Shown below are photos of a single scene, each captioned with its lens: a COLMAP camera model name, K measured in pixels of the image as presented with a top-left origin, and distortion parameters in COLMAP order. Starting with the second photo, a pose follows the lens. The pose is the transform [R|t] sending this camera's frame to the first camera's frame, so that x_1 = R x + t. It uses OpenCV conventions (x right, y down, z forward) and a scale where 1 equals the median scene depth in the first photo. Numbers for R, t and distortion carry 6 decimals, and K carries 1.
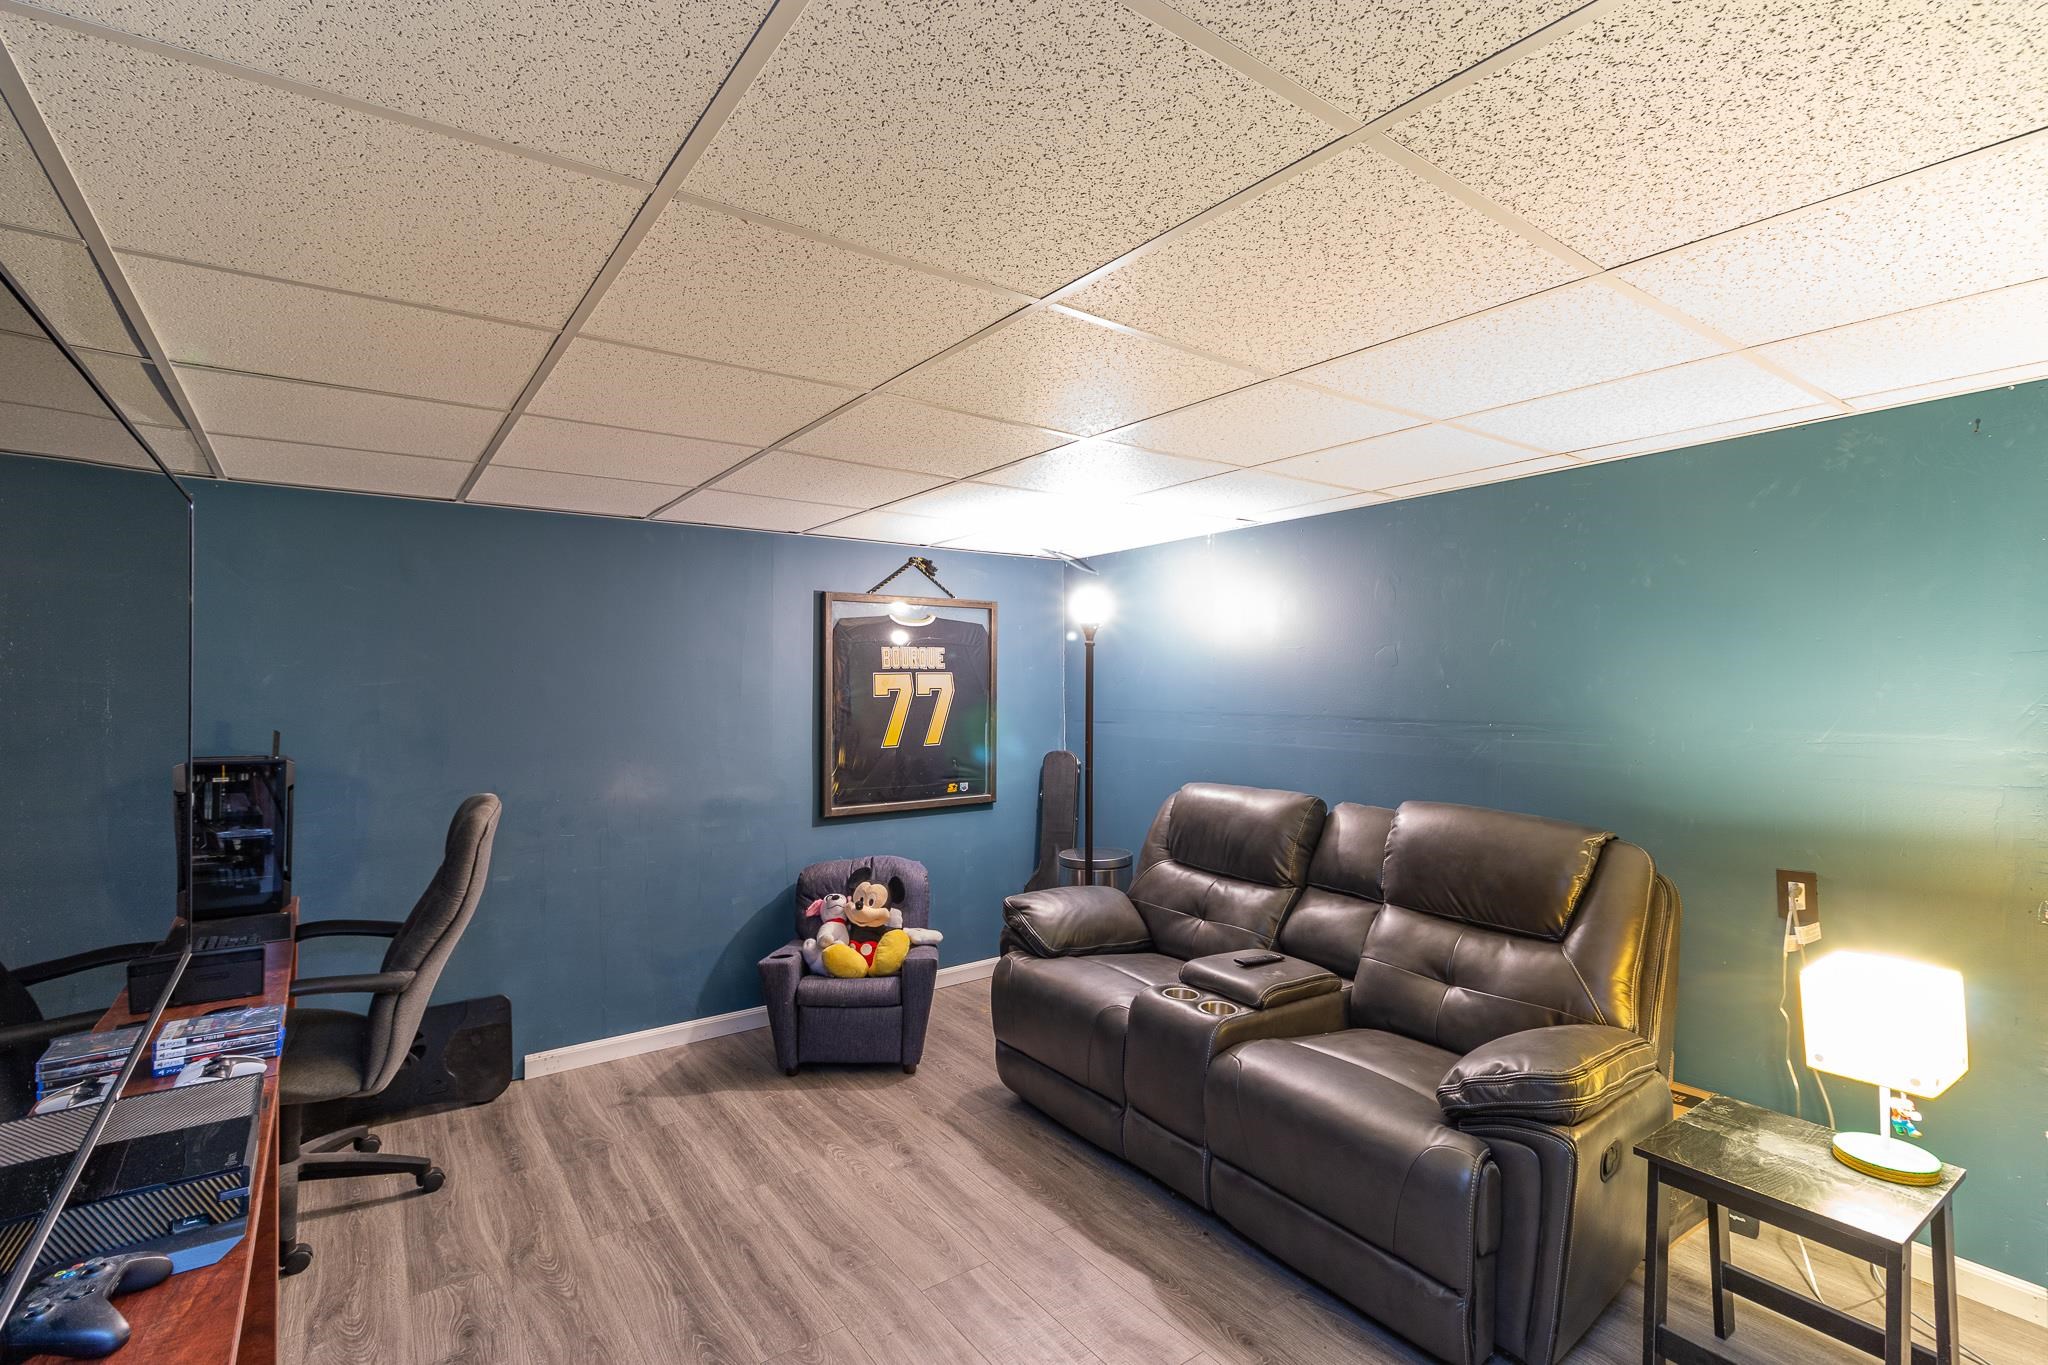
lens RADIAL K [[950.4, 0, 1033.8], [0, 950.4, 662.1], [0, 0, 1]] dist [-0.001872, 0.000186]
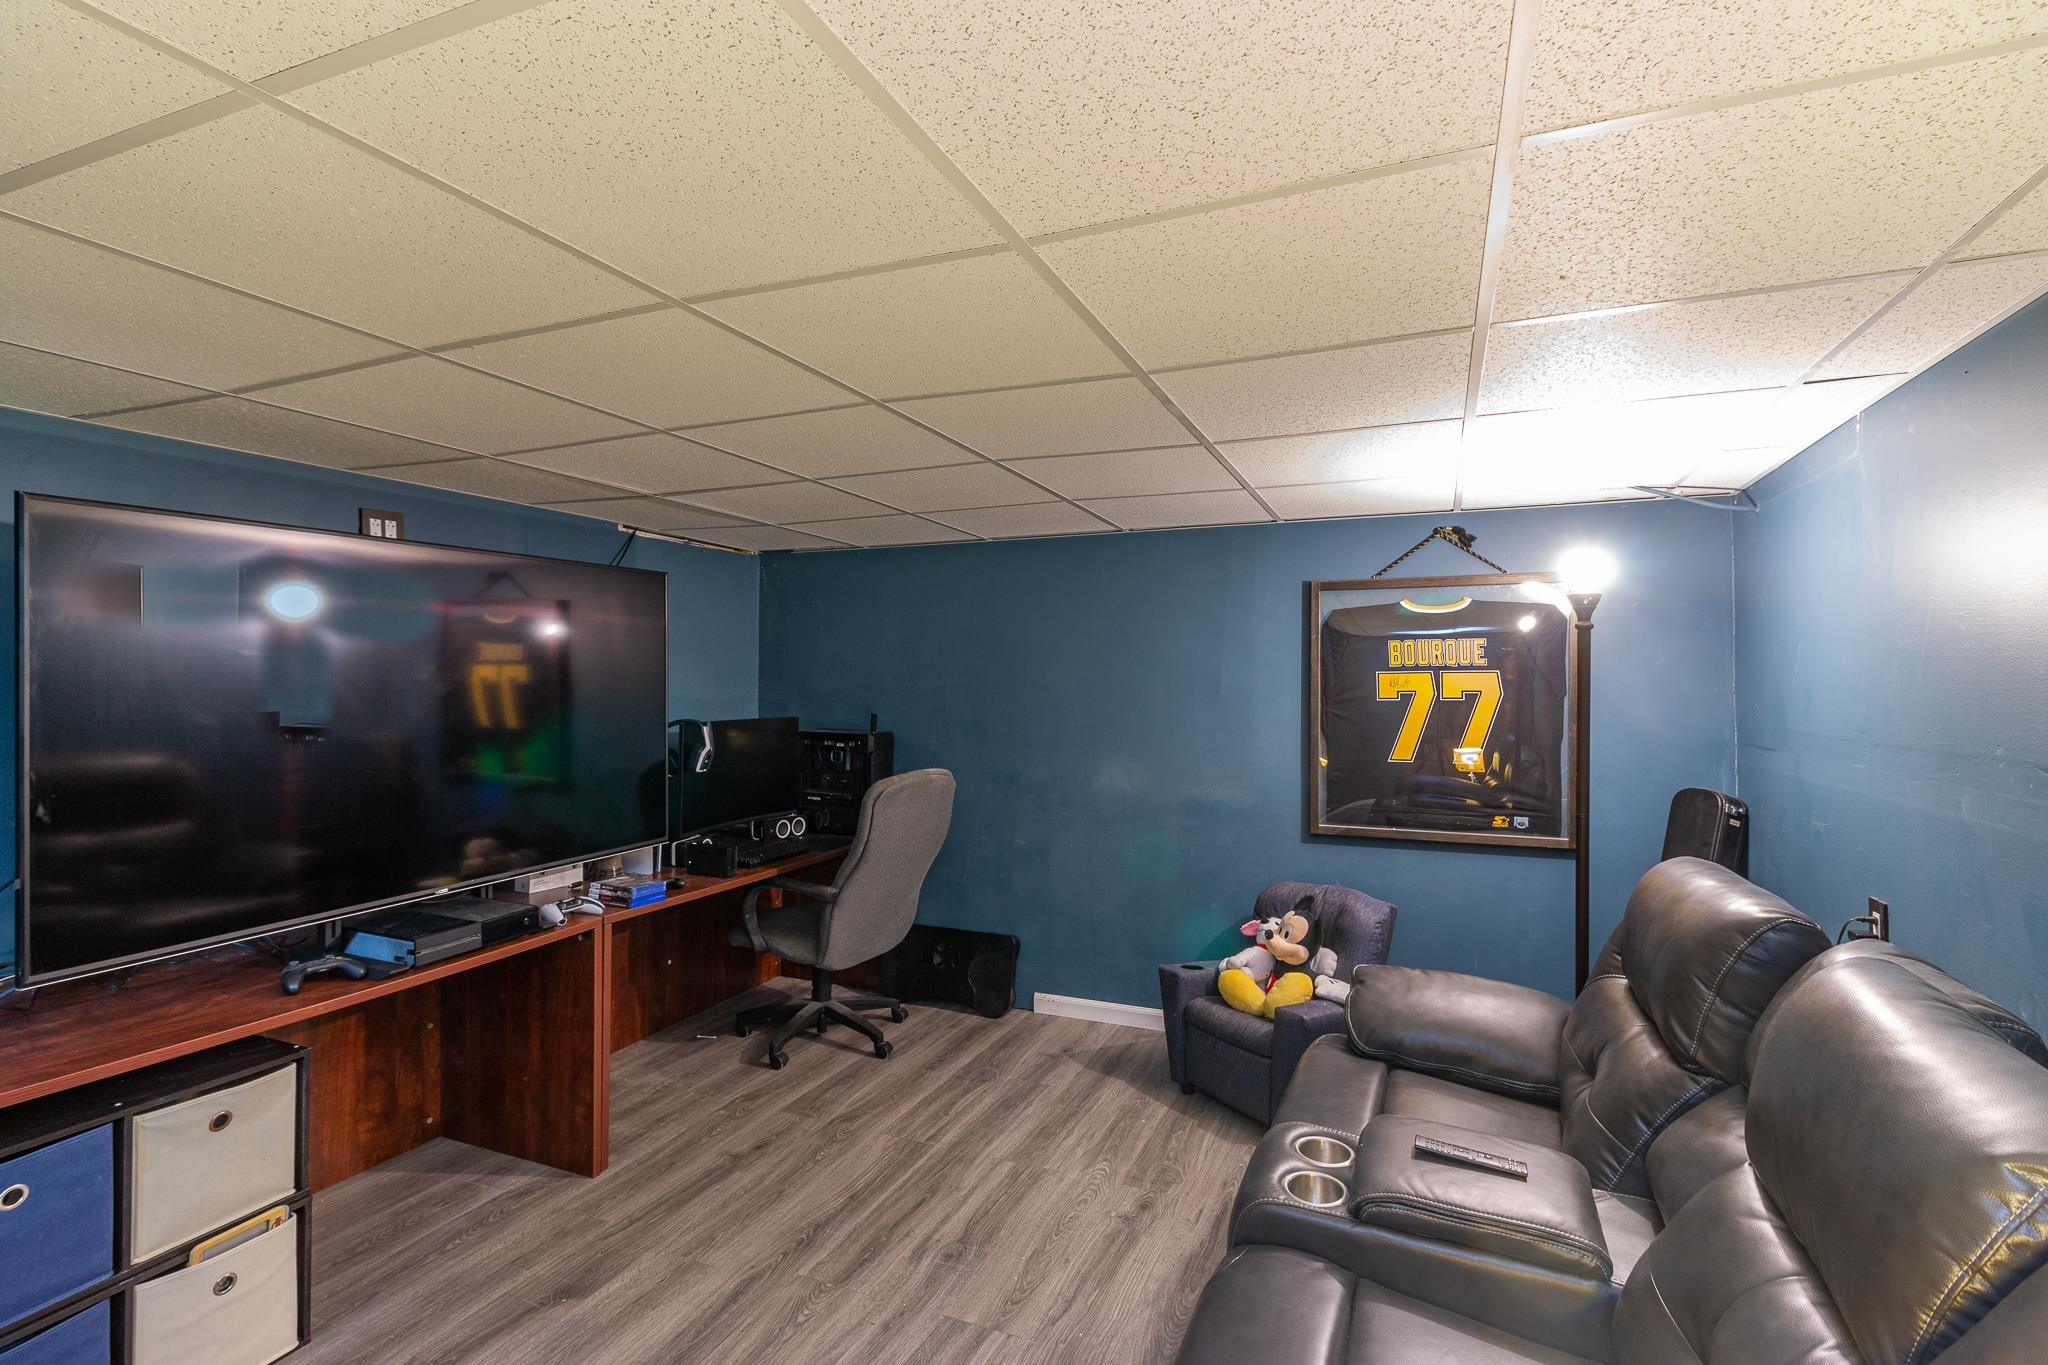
lens RADIAL K [[950.4, 0, 1033.8], [0, 950.4, 662.1], [0, 0, 1]] dist [-0.001872, 0.000186]
pose [[0.511101, -0.013384, -0.859416, 0.466189], [0.017744, 0.999830, -0.005018, 0.001913], [0.859337, -0.012685, 0.511252, 0.358809]]
